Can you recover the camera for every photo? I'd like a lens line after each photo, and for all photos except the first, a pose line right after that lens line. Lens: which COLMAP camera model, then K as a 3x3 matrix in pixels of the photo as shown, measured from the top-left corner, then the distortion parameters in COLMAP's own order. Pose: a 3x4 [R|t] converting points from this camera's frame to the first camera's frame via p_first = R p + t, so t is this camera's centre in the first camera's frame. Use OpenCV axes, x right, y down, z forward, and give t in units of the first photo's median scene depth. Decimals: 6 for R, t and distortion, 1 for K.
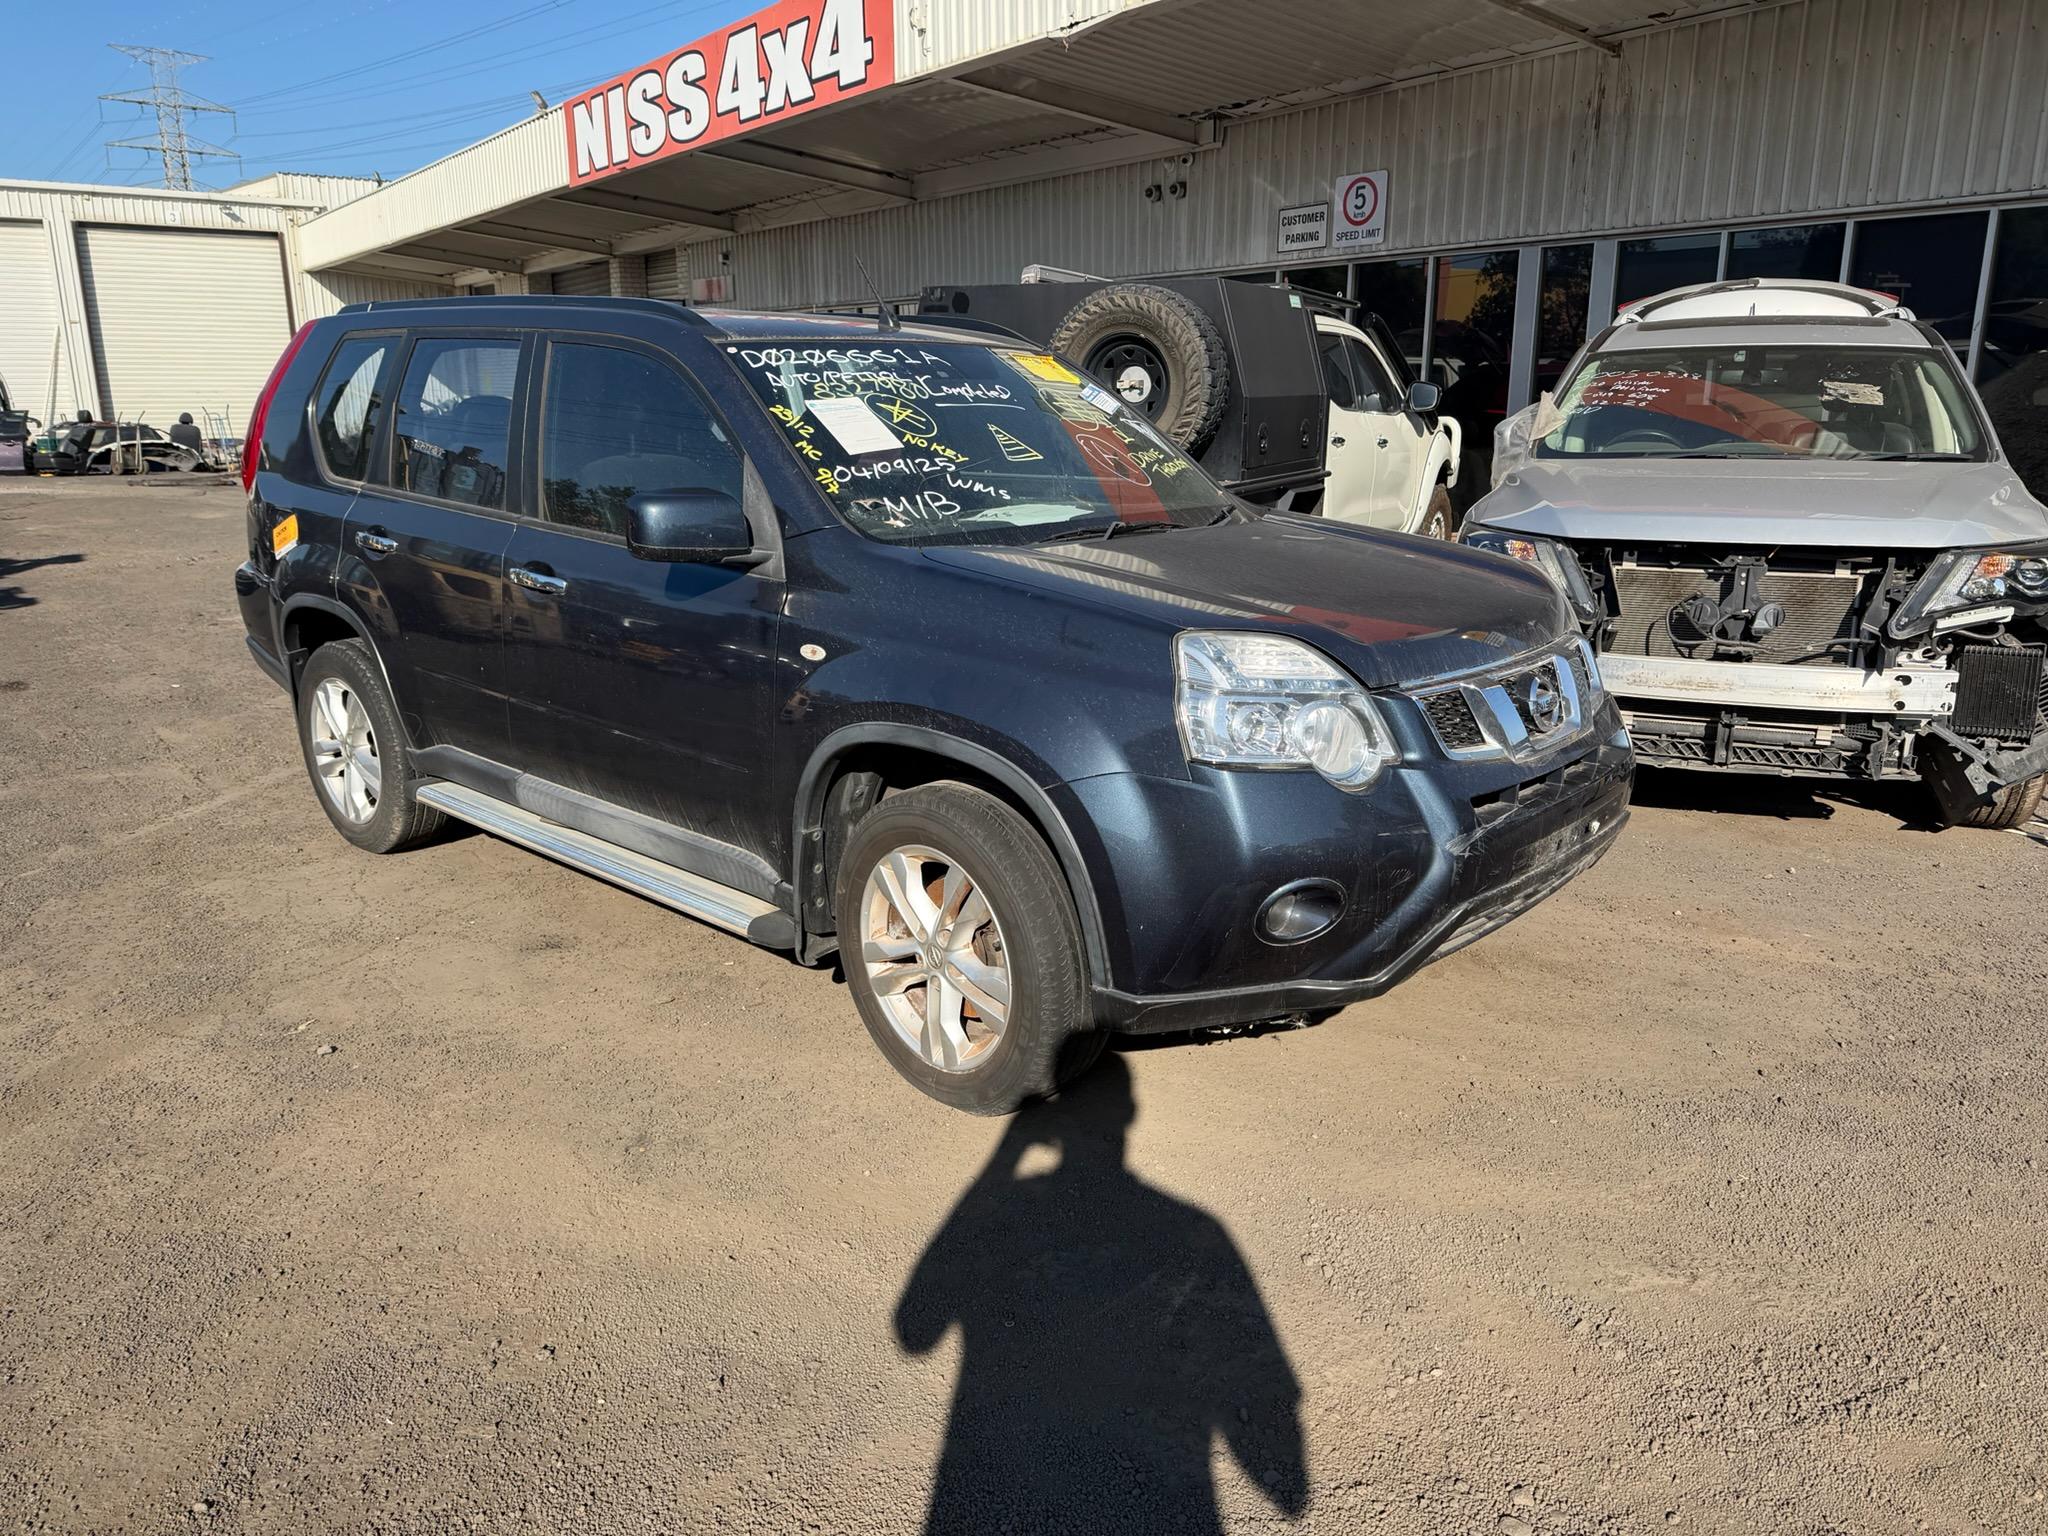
lens RADIAL K [[1459.7, 0, 1042.7], [0, 1459.7, 758.3], [0, 0, 1]] dist [0.044344, -0.042979]
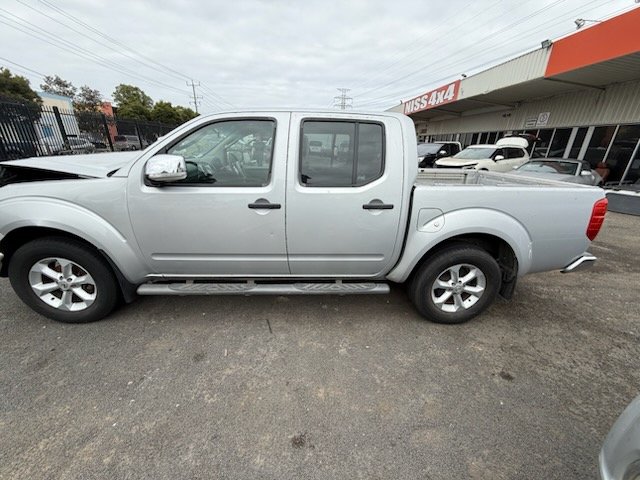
lens RADIAL K [[259.2, 0, 317.2], [0, 259.2, 239.0], [0, 0, 1]] dist [0.009327, -0.000907]
pose [[0.833805, 0.222689, -0.505153, 0.092995], [-0.175604, 0.974493, 0.139738, 0.073741], [0.523386, -0.027807, 0.851642, -0.279363]]
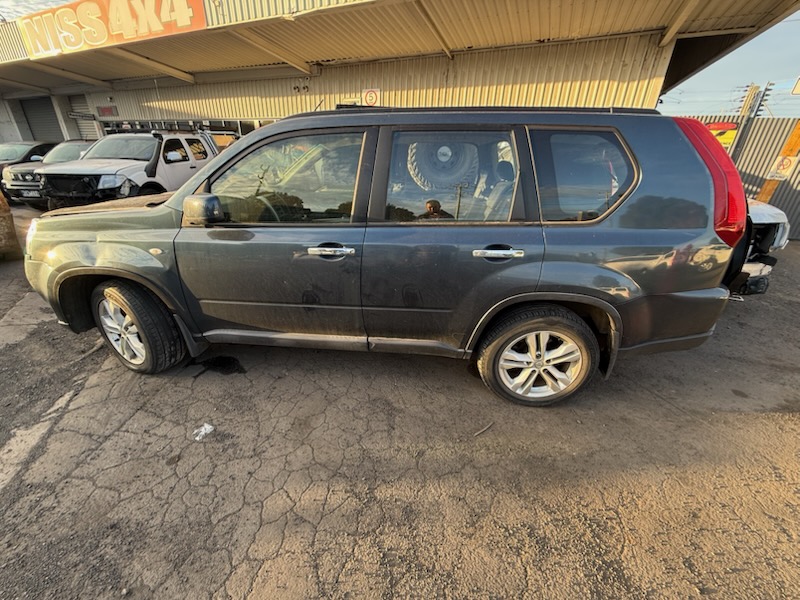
lens RADIAL K [[324.0, 0, 397.1], [0, 324.0, 300.9], [0, 0, 1]] dist [0.009327, -0.000907]
pose [[0.878061, -0.166469, 0.448662, -0.130205], [0.087638, 0.977627, 0.191219, -0.056520], [-0.470456, -0.128582, 0.873005, 0.237047]]
